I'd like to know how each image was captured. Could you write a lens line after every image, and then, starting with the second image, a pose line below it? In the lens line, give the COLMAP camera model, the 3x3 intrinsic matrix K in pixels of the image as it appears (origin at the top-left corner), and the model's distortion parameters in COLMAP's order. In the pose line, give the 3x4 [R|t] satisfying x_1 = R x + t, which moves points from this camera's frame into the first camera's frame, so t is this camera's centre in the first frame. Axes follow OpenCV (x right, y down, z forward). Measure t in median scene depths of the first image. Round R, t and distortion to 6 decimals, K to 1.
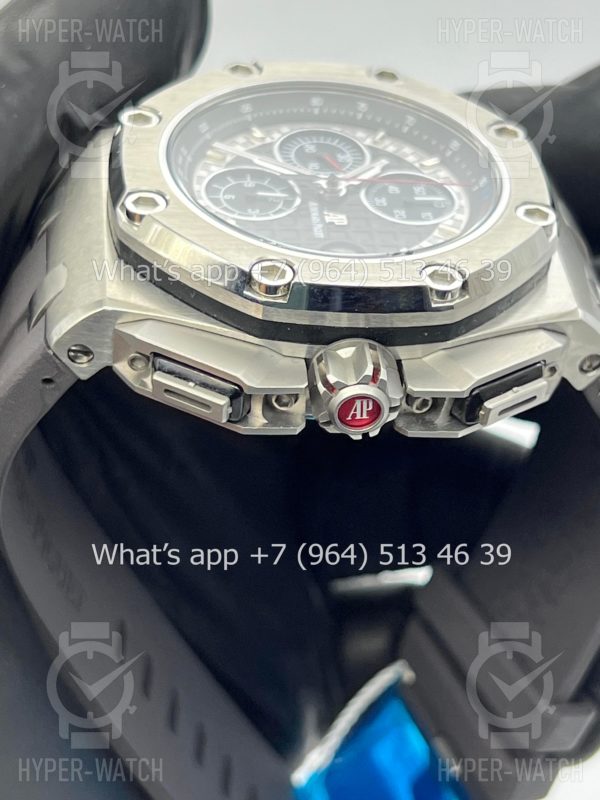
lens RADIAL K [[1859.9, 0, 298.5], [0, 1859.9, 398.8], [0, 0, 1]] dist [0.195087, 0.000000]
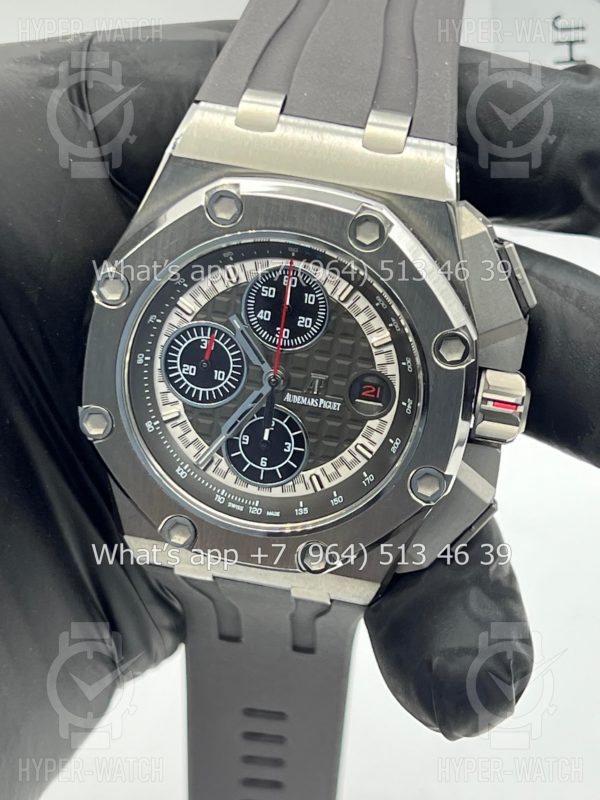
lens RADIAL K [[1859.9, 0, 297.9], [0, 1859.9, 405.2], [0, 0, 1]] dist [0.195087, 0.000000]
pose [[0.227212, -0.897449, -0.378101, 0.448598], [0.717314, -0.108367, 0.688271, -0.911473], [-0.658662, -0.427600, 0.619131, 0.303399]]
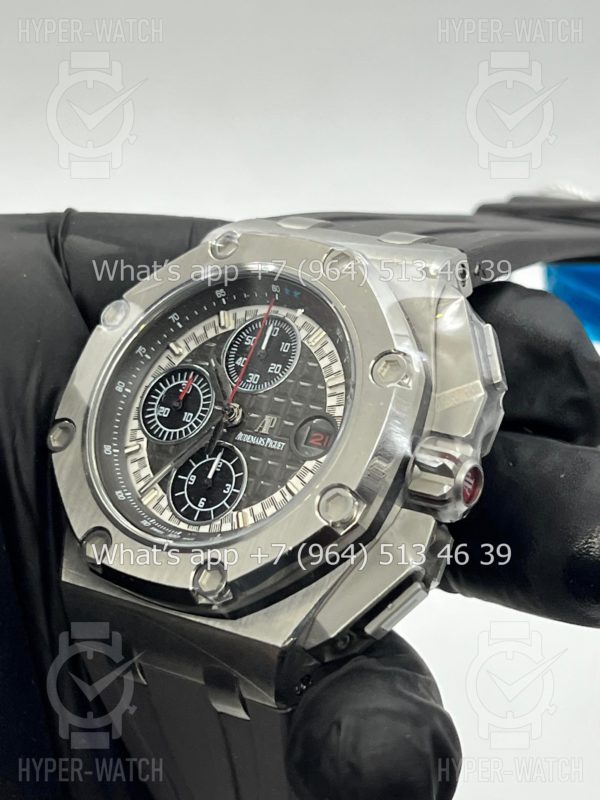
lens RADIAL K [[1859.9, 0, 301.7], [0, 1859.9, 403.9], [0, 0, 1]] dist [0.195087, 0.000000]
pose [[0.396473, -0.909519, 0.124834, -0.102385], [0.863069, 0.415618, 0.287009, -0.414351], [-0.312923, -0.006050, 0.949759, -0.071425]]
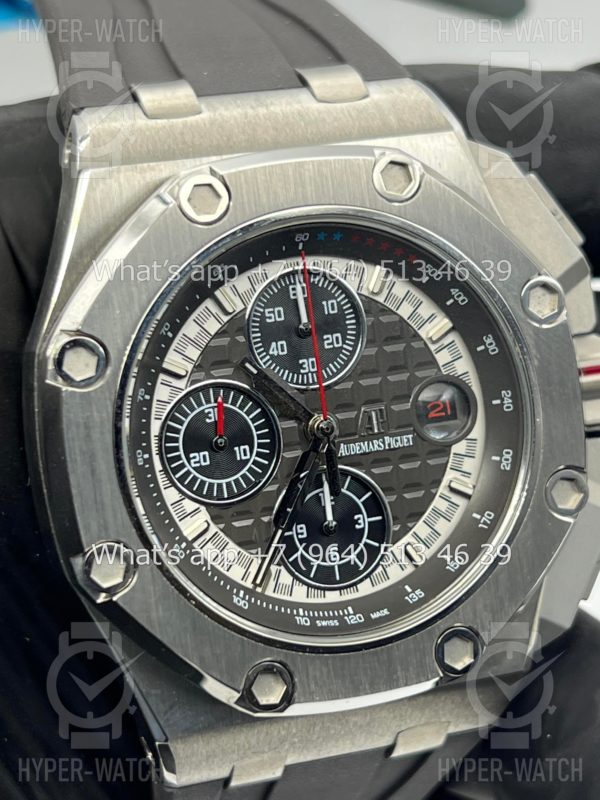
lens RADIAL K [[1859.9, 0, 299.2], [0, 1859.9, 401.0], [0, 0, 1]] dist [0.195087, 0.000000]
pose [[-0.011156, -0.993502, -0.113271, 0.125068], [0.376612, -0.109111, 0.919923, -0.883503], [-0.926304, -0.032396, 0.375382, 0.740332]]
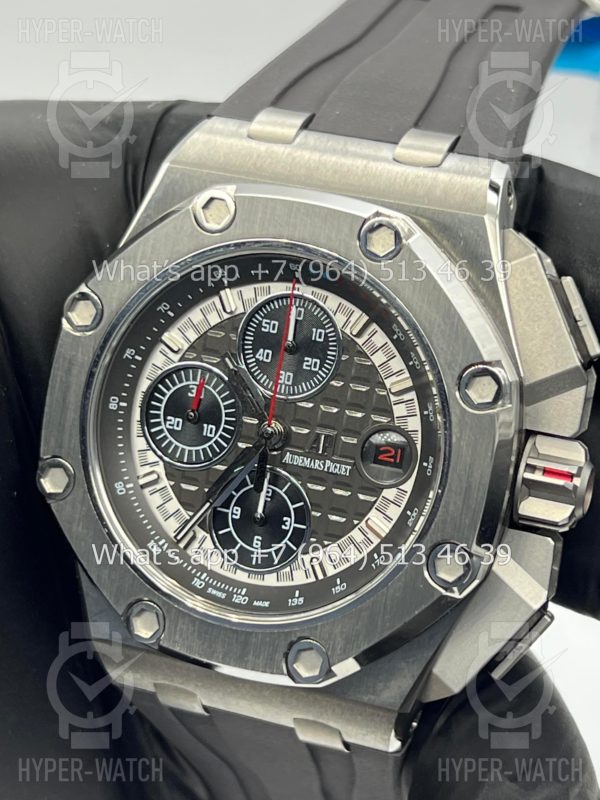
lens RADIAL K [[1859.9, 0, 305.1], [0, 1859.9, 399.5], [0, 0, 1]] dist [0.195087, 0.000000]
pose [[0.231167, -0.953322, -0.194267, 0.222951], [0.819283, 0.083052, 0.567342, -0.641970], [-0.524726, -0.290310, 0.800239, 0.280258]]
